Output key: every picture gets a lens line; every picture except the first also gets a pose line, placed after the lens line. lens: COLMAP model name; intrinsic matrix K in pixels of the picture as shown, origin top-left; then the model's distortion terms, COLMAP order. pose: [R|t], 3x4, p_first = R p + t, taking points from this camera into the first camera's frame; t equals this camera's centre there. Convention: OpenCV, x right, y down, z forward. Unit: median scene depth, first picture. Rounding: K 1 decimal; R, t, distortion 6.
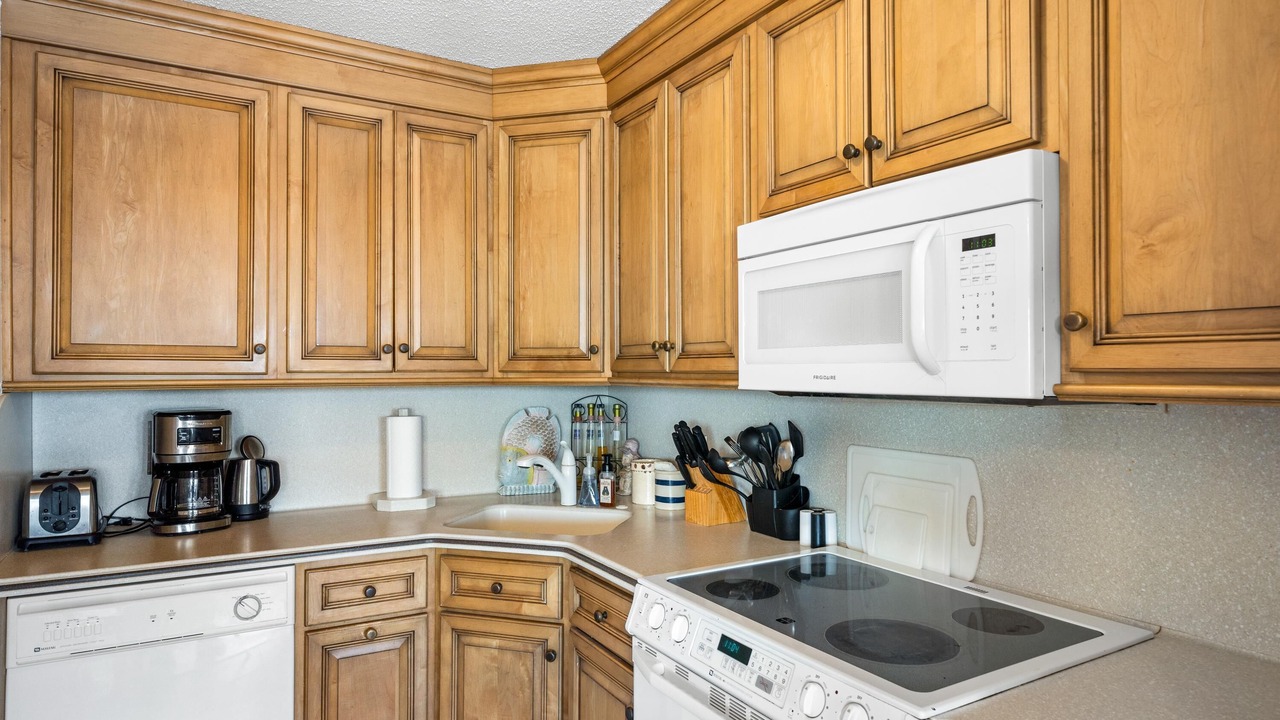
lens RADIAL K [[758.9, 0, 640.0], [0, 758.9, 360.0], [0, 0, 1]] dist [0.001044, -0.000368]
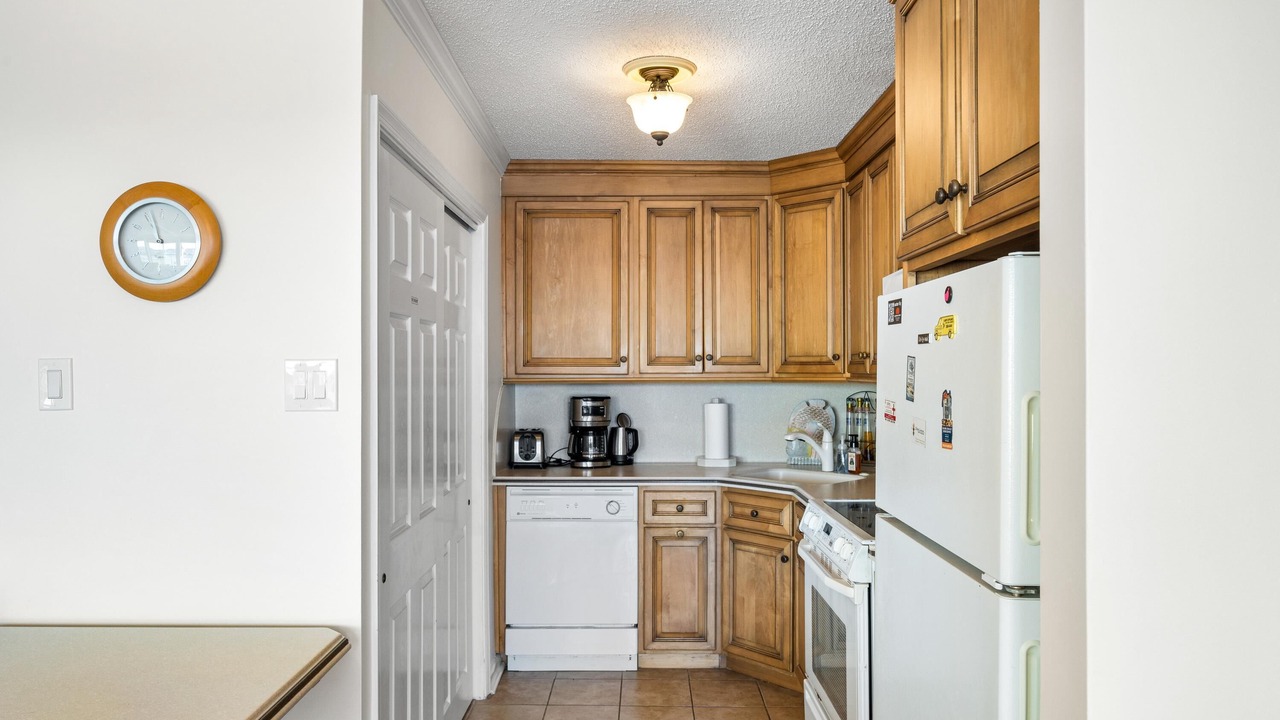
lens RADIAL K [[859.0, 0, 642.0], [0, 859.0, 354.3], [0, 0, 1]] dist [-0.001986, -0.000487]
pose [[0.865591, -0.009791, -0.500656, 0.478791], [0.007583, 0.999950, -0.006447, -0.013344], [0.500695, 0.001784, 0.865622, -0.610316]]
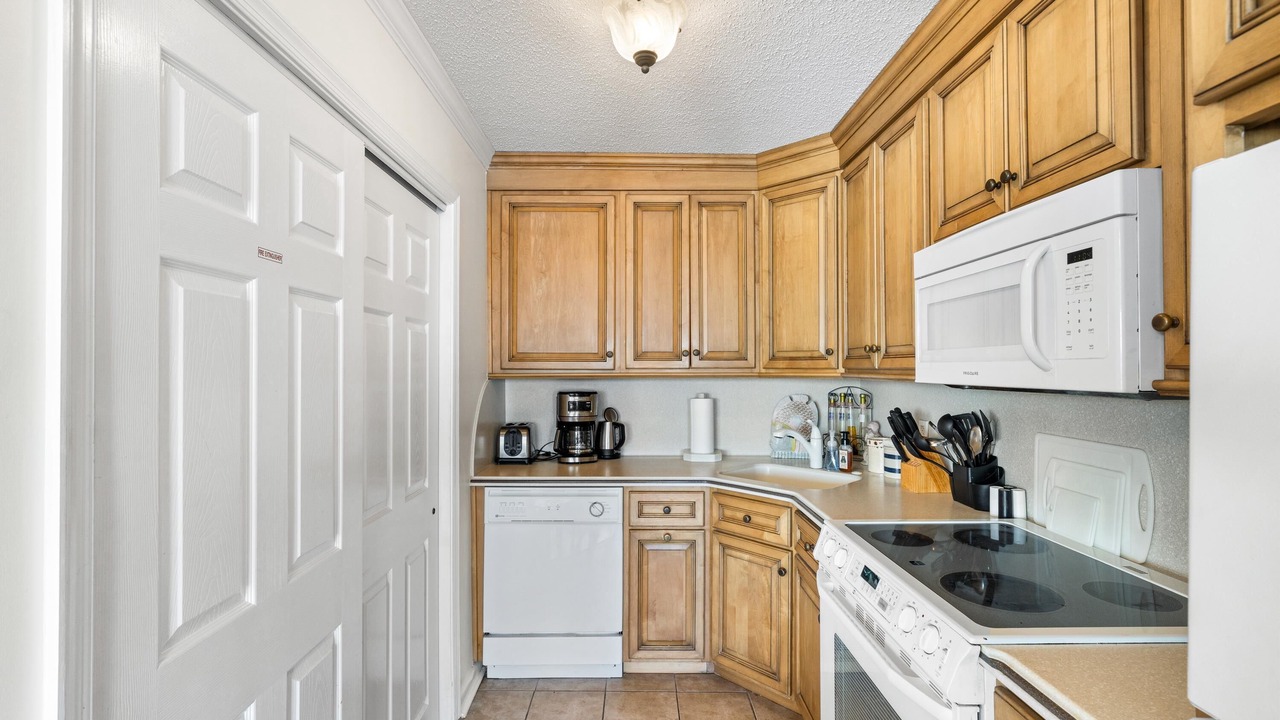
lens RADIAL K [[577.9, 0, 636.5], [0, 577.9, 359.5], [0, 0, 1]] dist [-0.000979, -0.000242]
pose [[0.865963, -0.006385, -0.500067, 0.175005], [0.006114, 0.999979, -0.002182, -0.000207], [0.500070, -0.001168, 0.865984, -0.051389]]
